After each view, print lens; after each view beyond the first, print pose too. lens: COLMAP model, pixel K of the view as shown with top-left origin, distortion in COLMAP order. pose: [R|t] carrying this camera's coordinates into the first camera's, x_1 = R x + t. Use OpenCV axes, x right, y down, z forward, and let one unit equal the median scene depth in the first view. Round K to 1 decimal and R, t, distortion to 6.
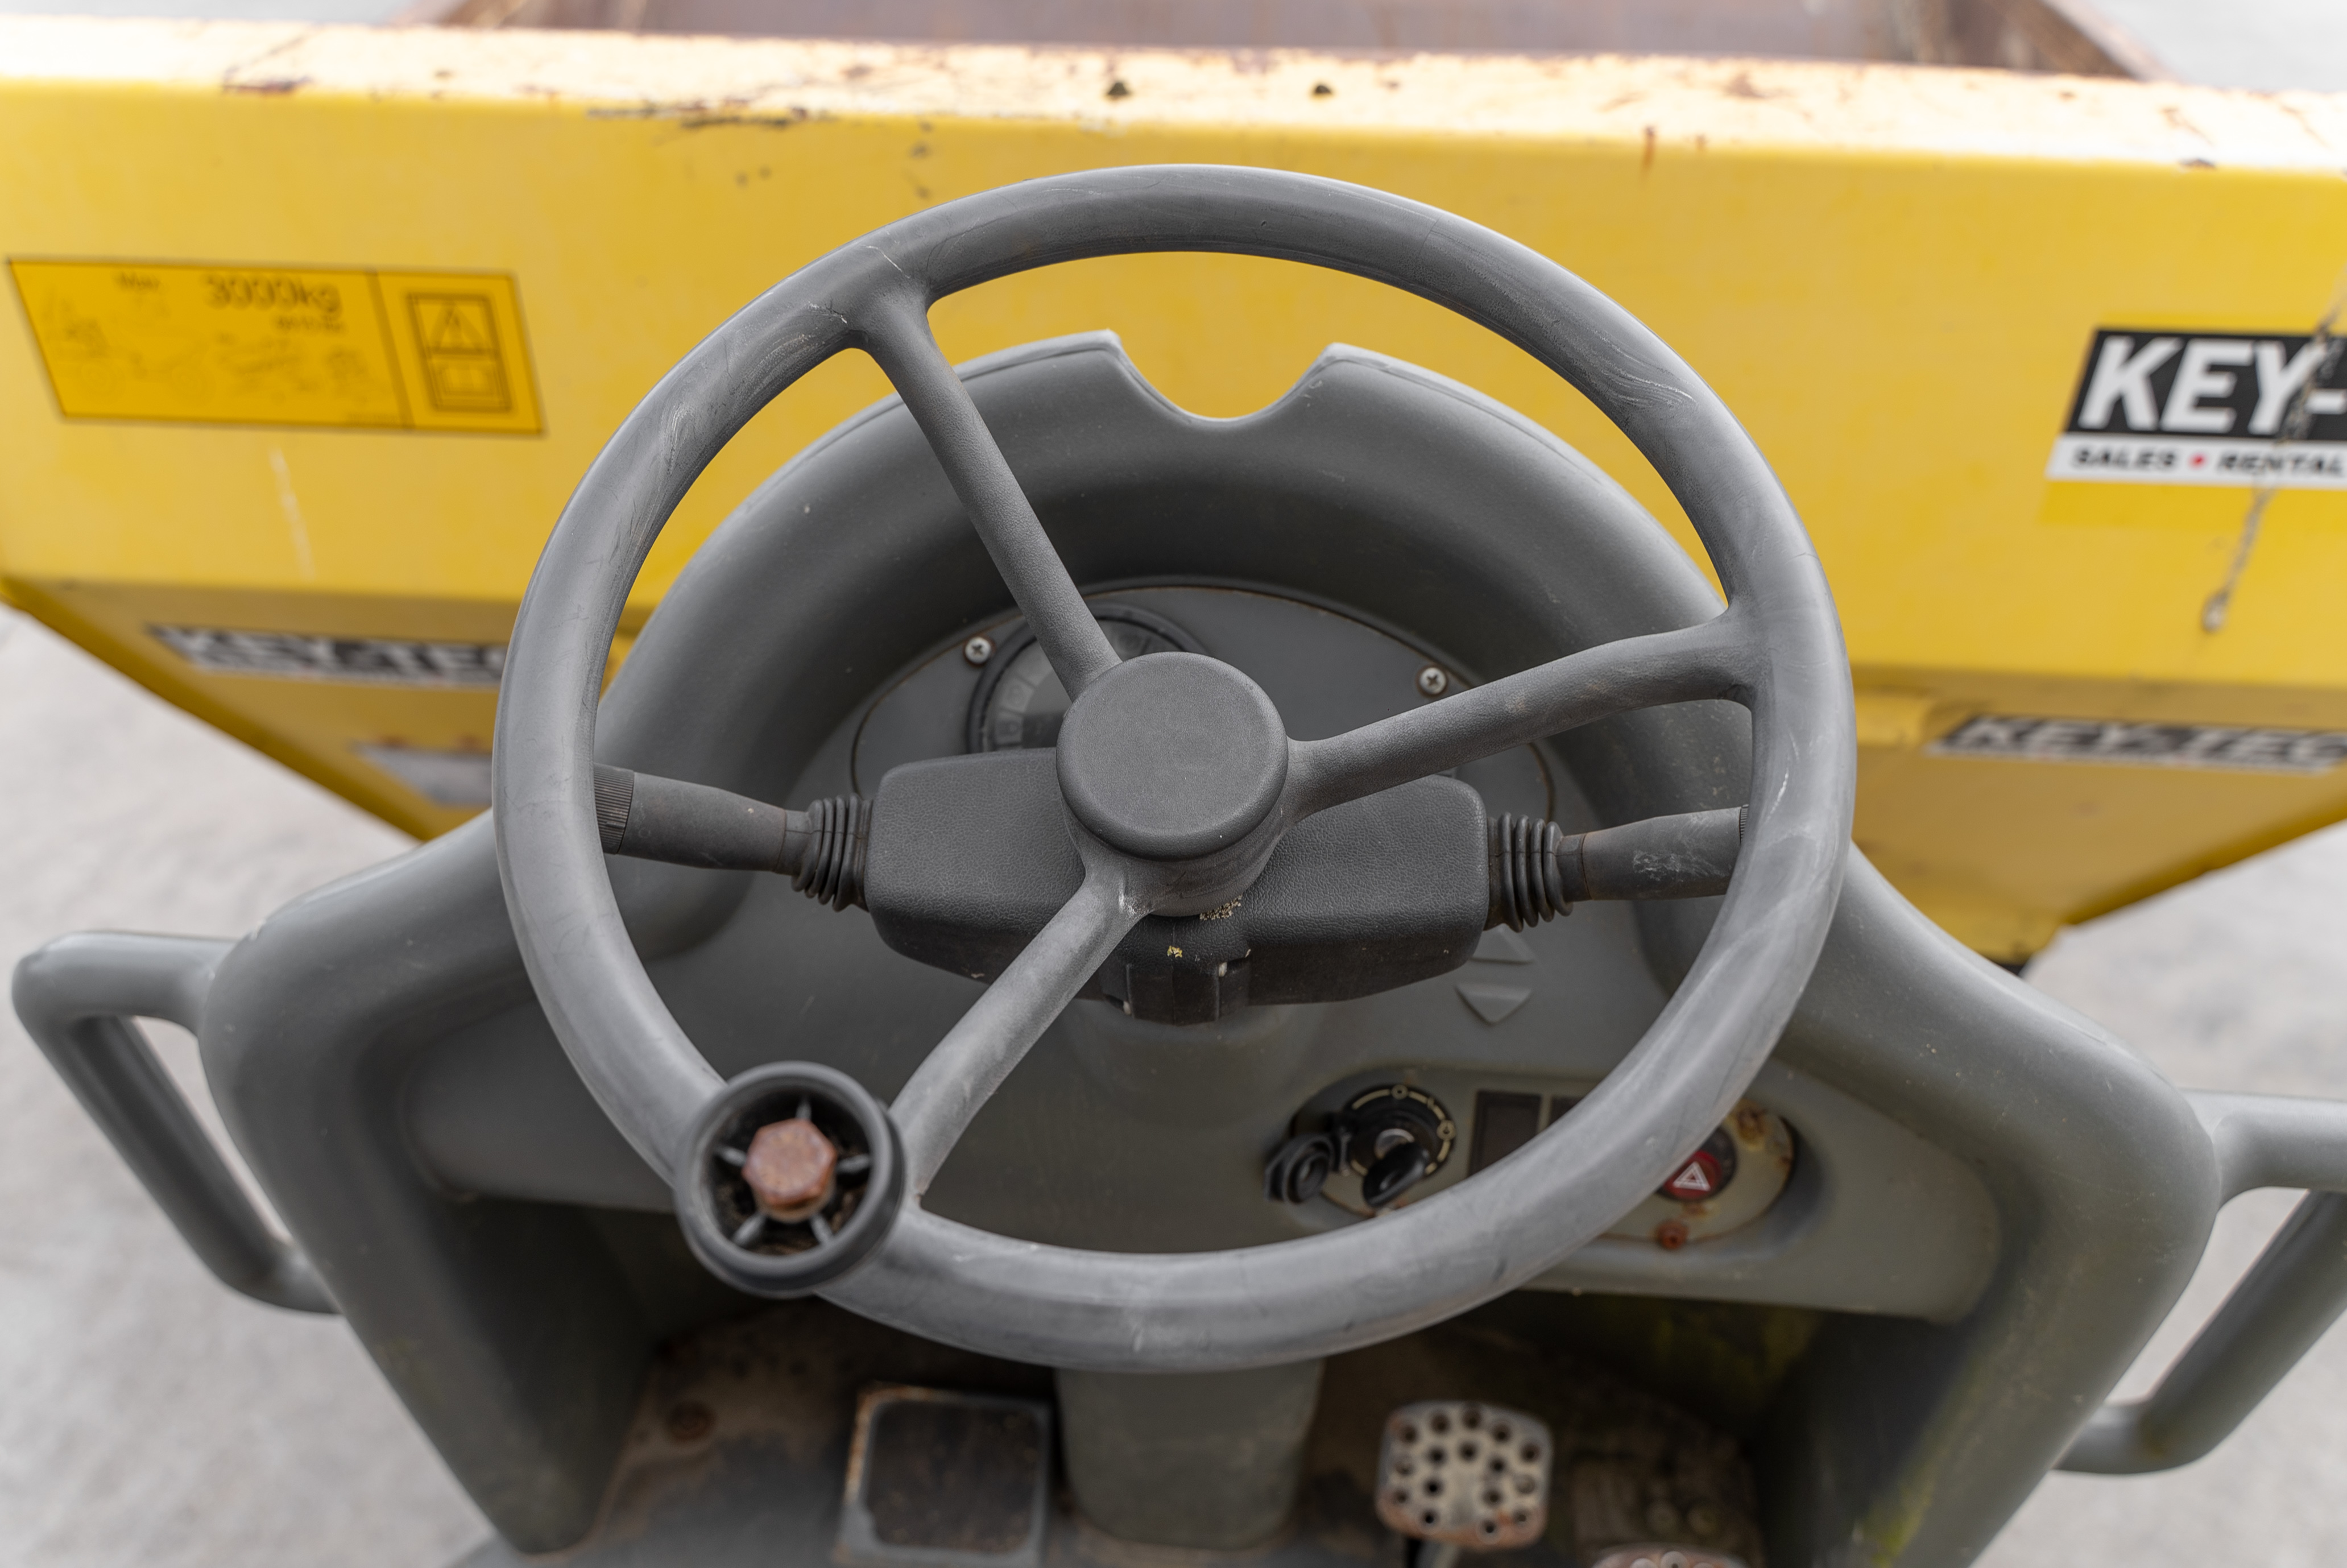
lens RADIAL K [[1881.9, 0, 1168.8], [0, 1881.9, 788.7], [0, 0, 1]] dist [0.010246, 0.011246]
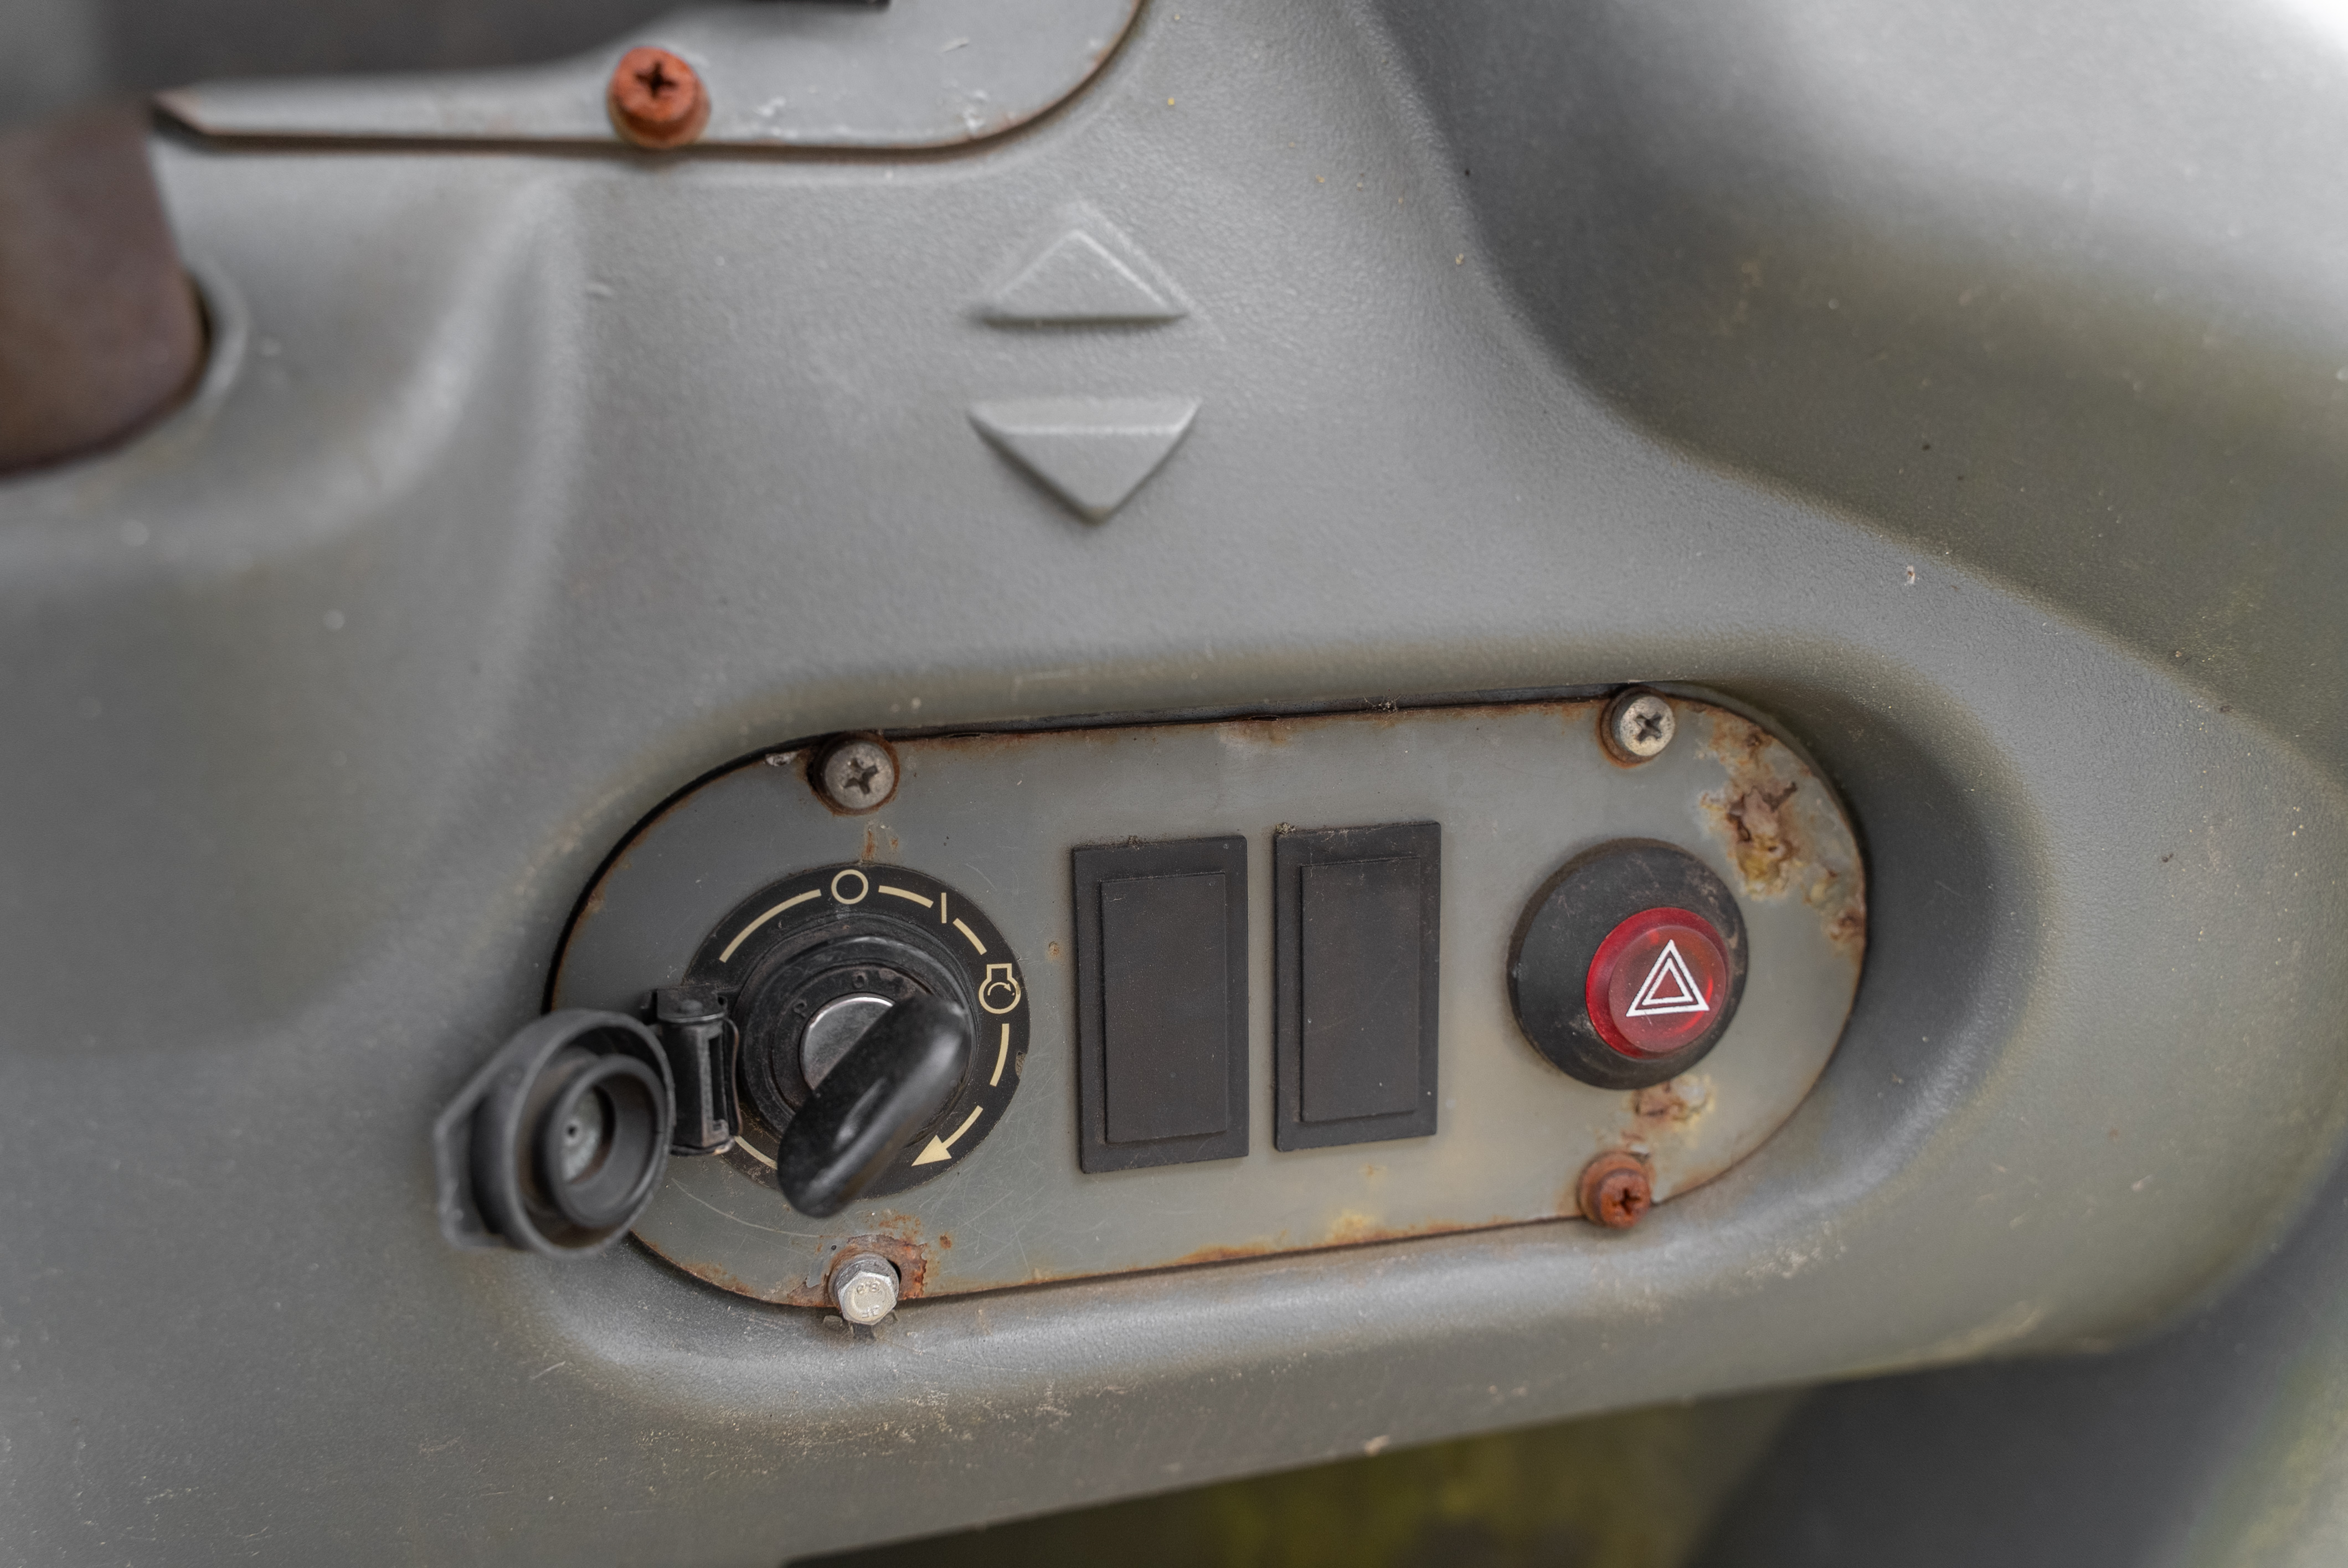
lens RADIAL K [[2065.7, 0, 1169.3], [0, 2065.7, 782.0], [0, 0, 1]] dist [0.004589, 0.000377]
pose [[0.940164, -0.111204, 0.322066, 0.059257], [0.175135, 0.968534, -0.176830, 0.220200], [-0.292268, 0.222654, 0.930056, 0.636799]]
